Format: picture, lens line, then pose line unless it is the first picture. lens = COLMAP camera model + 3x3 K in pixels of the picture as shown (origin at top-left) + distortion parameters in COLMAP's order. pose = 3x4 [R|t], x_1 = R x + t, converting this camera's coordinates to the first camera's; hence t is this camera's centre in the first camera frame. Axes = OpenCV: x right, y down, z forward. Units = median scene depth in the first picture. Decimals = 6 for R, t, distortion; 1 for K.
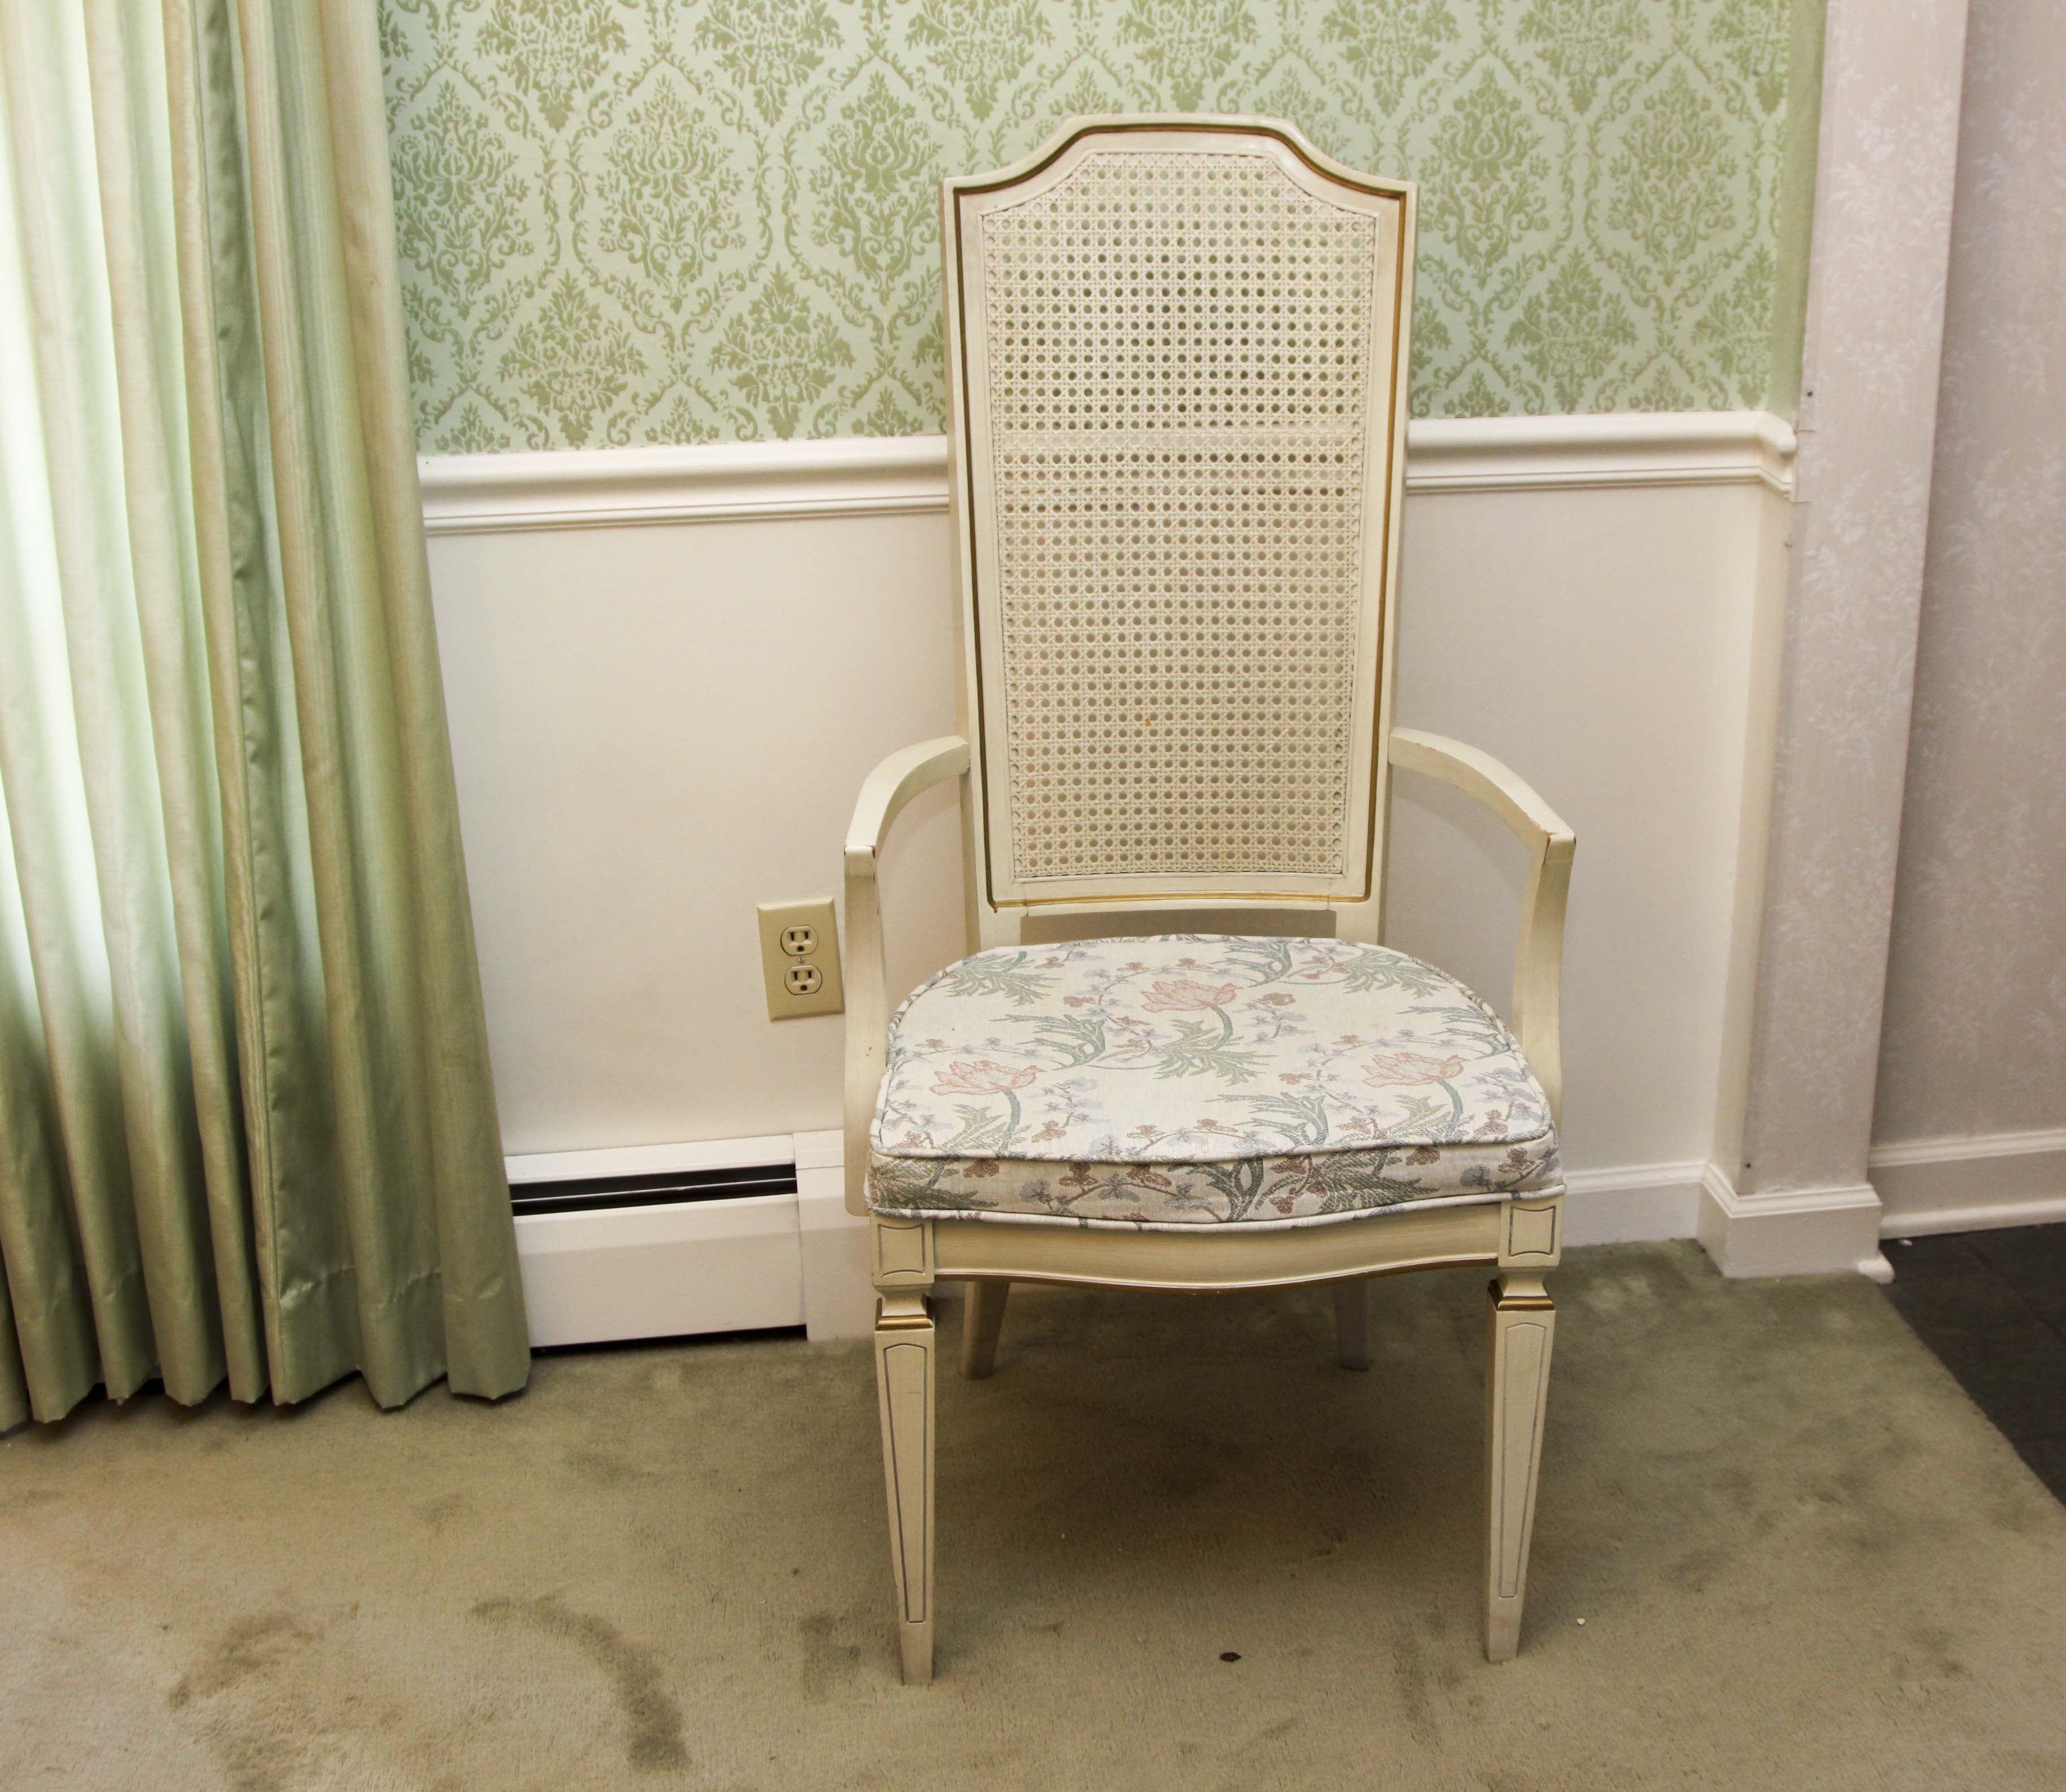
lens RADIAL K [[2804.0, 0, 1242.7], [0, 2804.0, 873.5], [0, 0, 1]] dist [-0.109251, 0.000000]
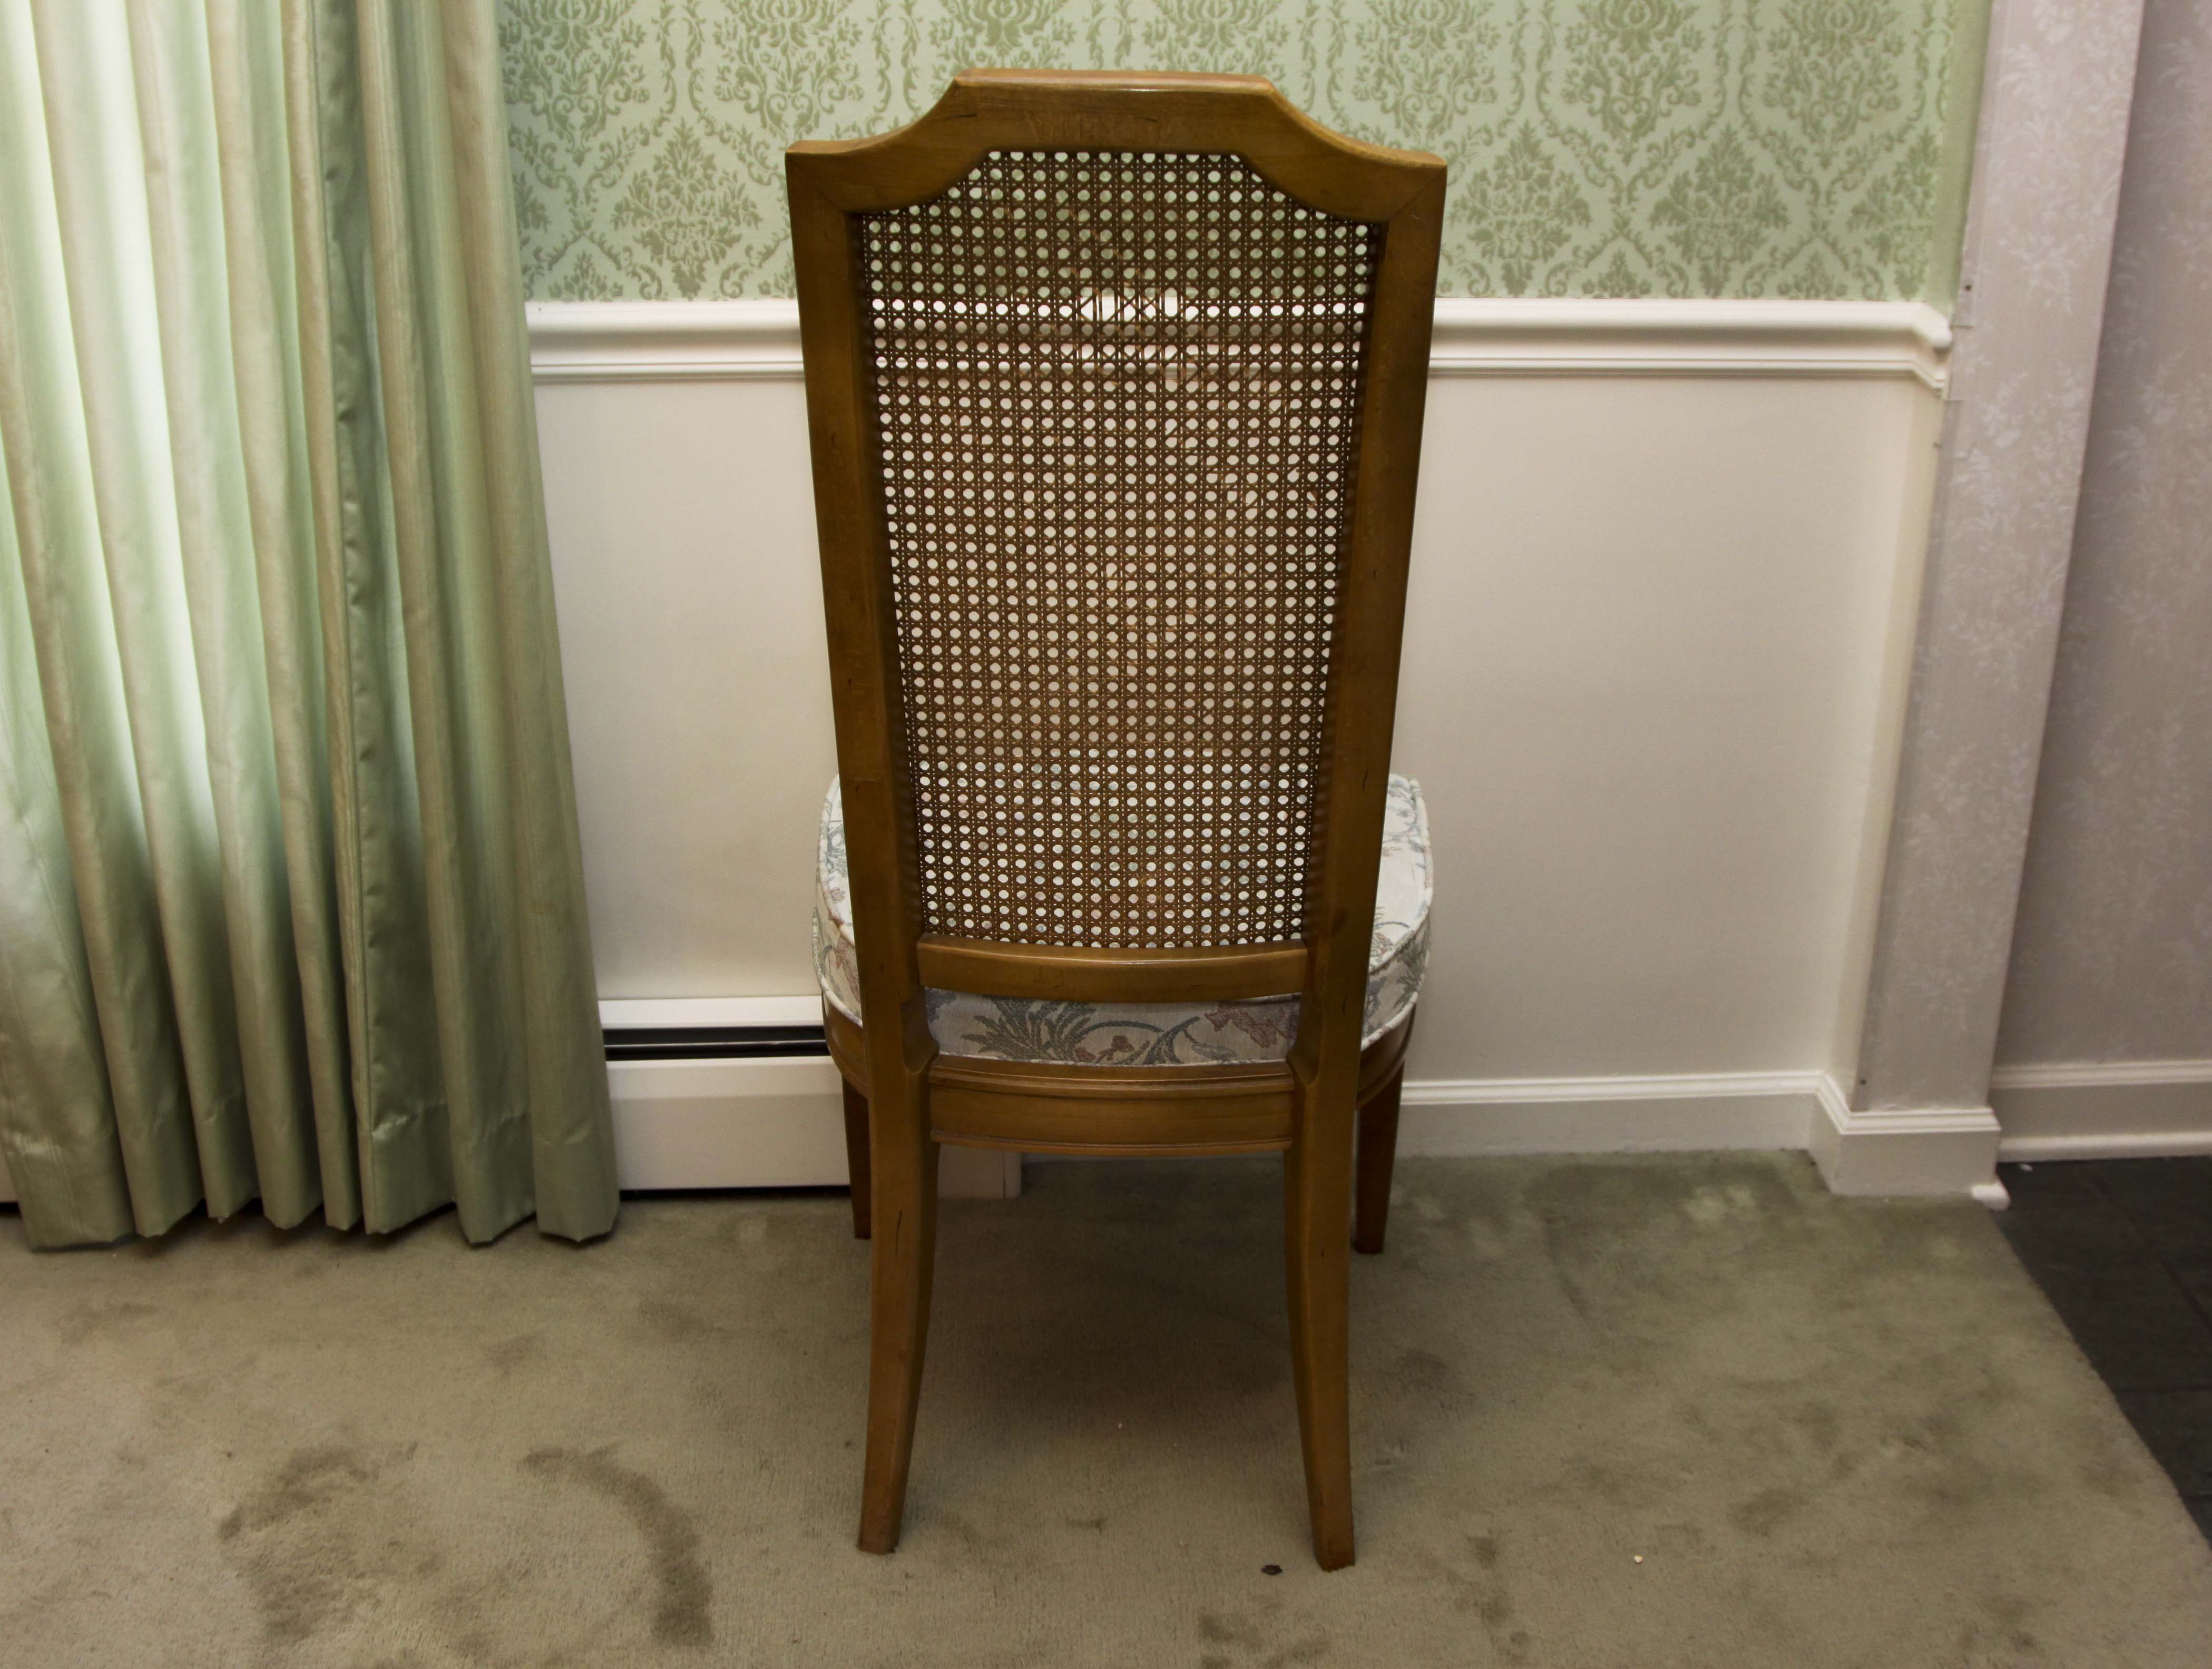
lens RADIAL K [[2628.6, 0, 1168.2], [0, 2628.6, 818.9], [0, 0, 1]] dist [-0.109777, 0.000000]
pose [[0.992525, 0.054170, -0.109358, 0.041107], [-0.049131, 0.997626, 0.048257, -0.021652], [0.111712, -0.042523, 0.992830, 0.088922]]
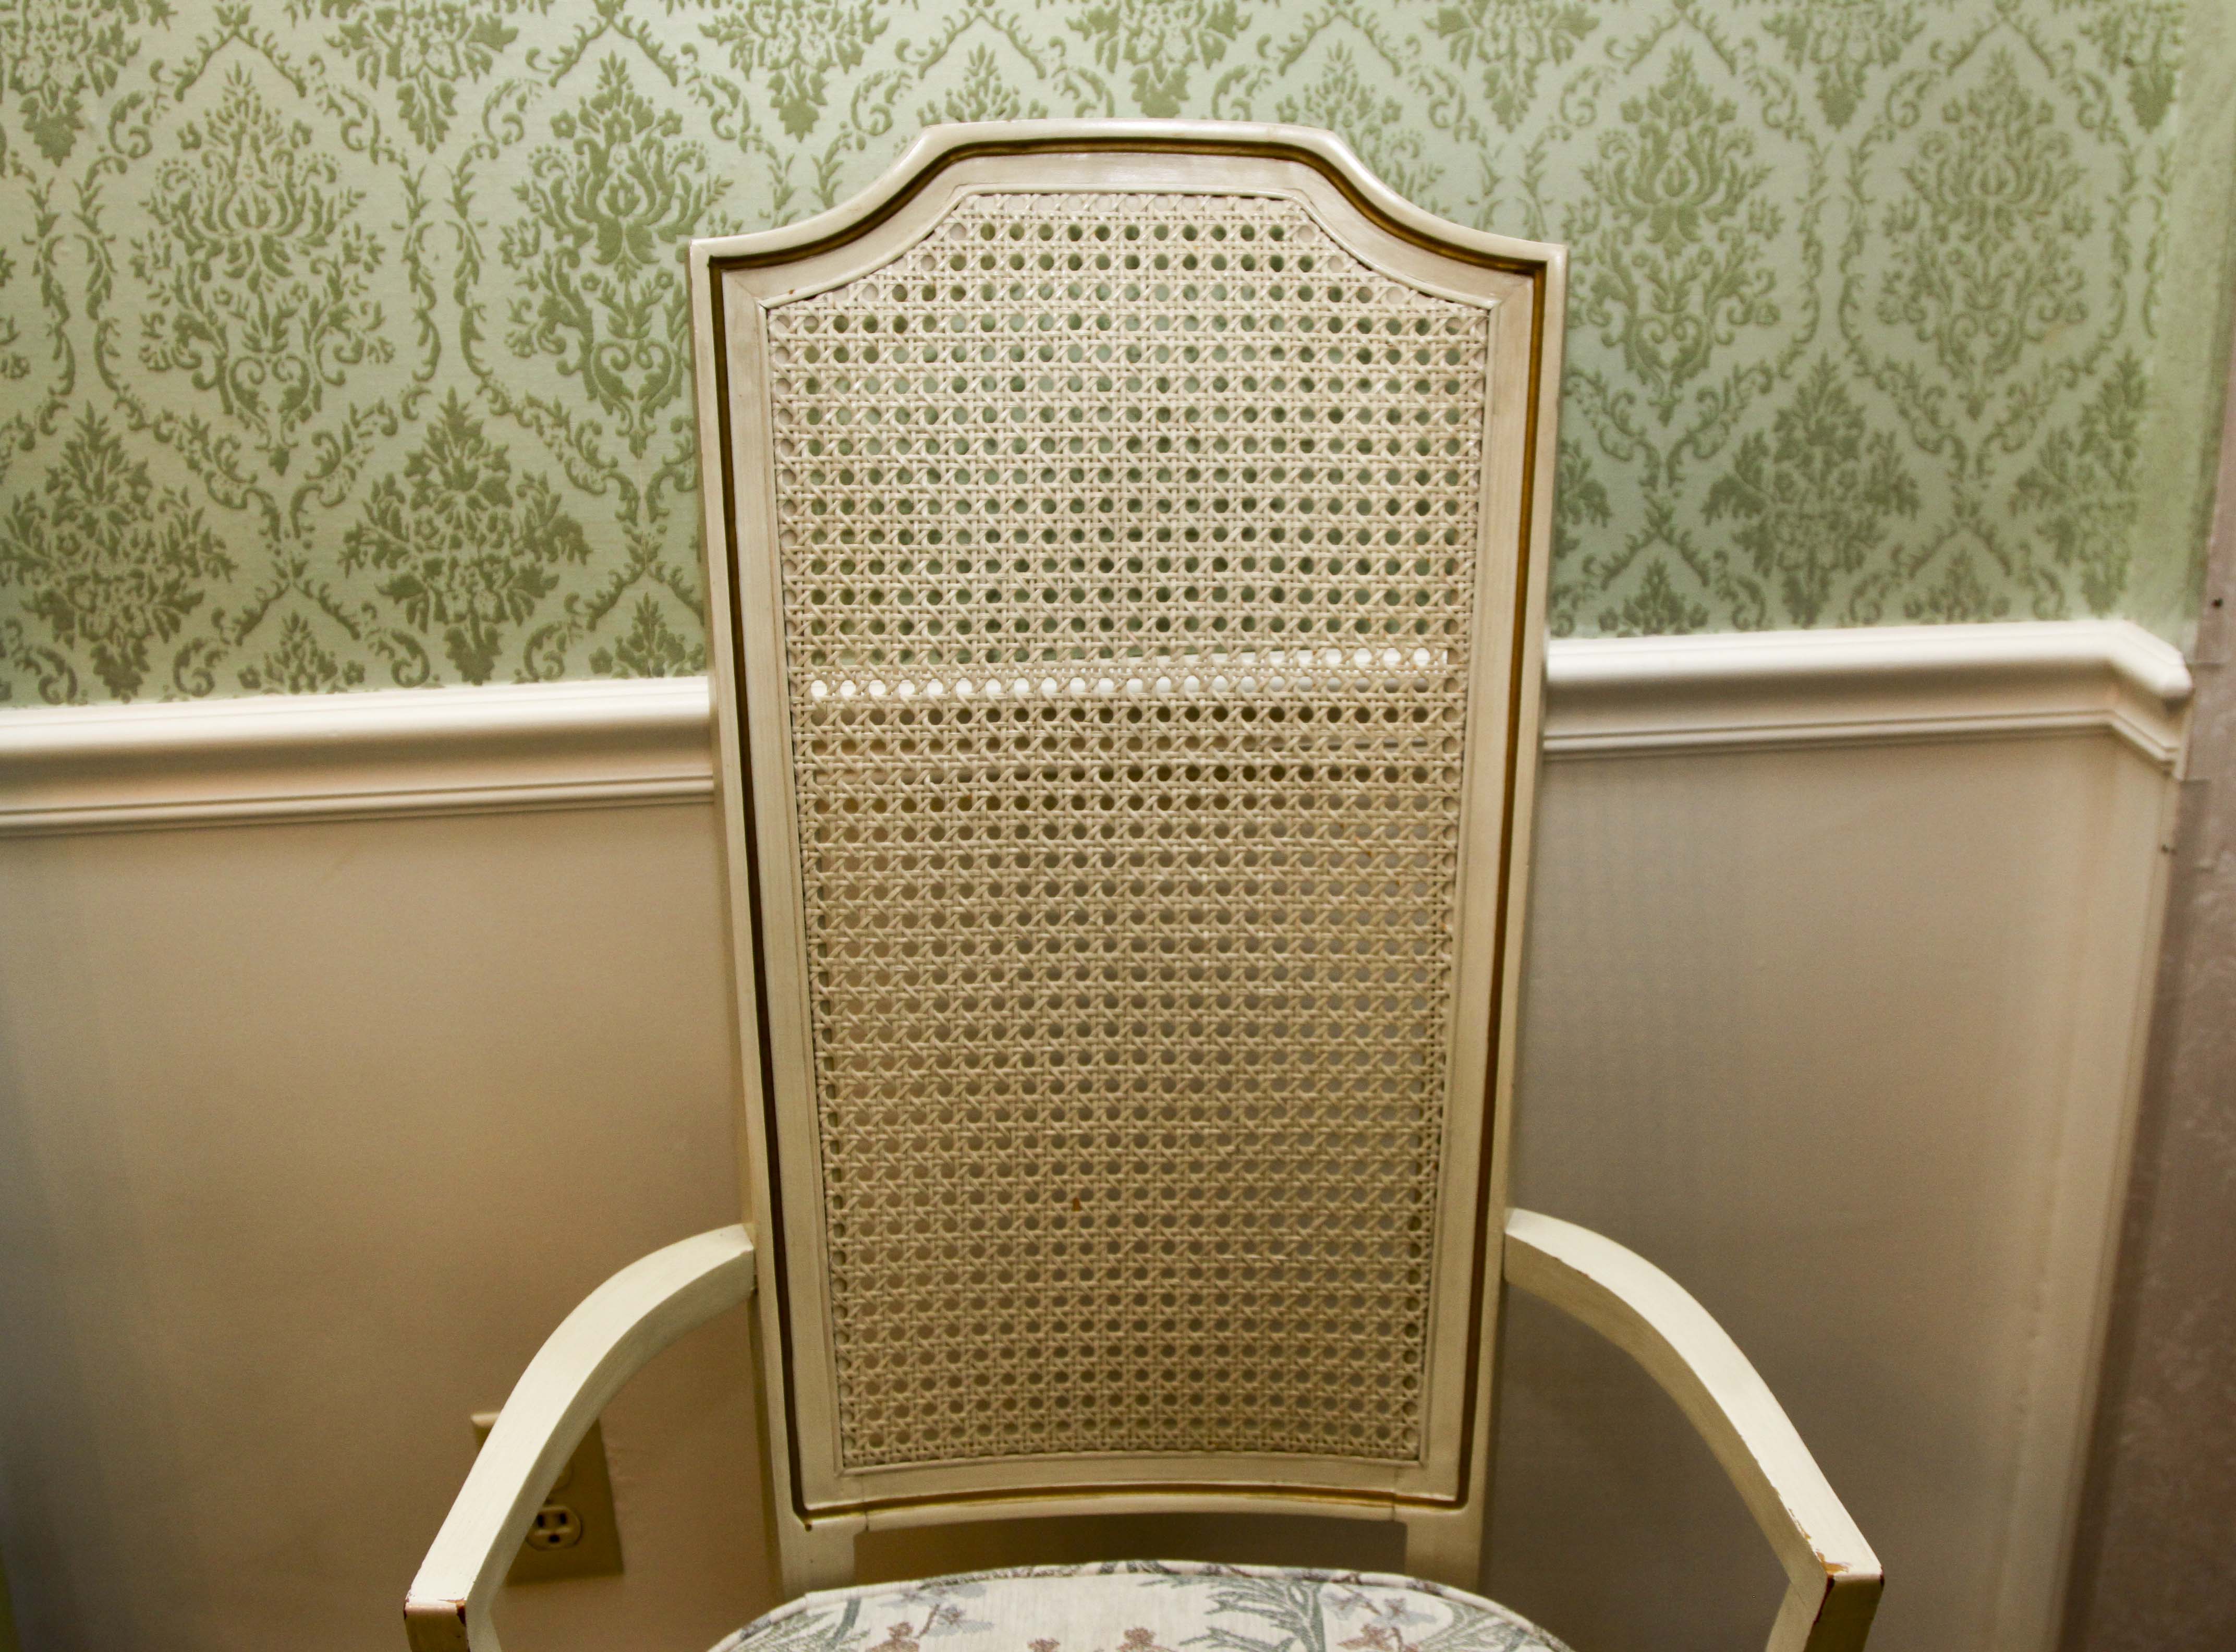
lens RADIAL K [[2657.4, 0, 1221.0], [0, 2657.4, 850.9], [0, 0, 1]] dist [-0.109777, 0.000000]
pose [[0.998933, 0.008040, -0.045467, 0.018665], [-0.008773, 0.999835, -0.015936, -0.114283], [0.045332, 0.016318, 0.998839, 0.456866]]
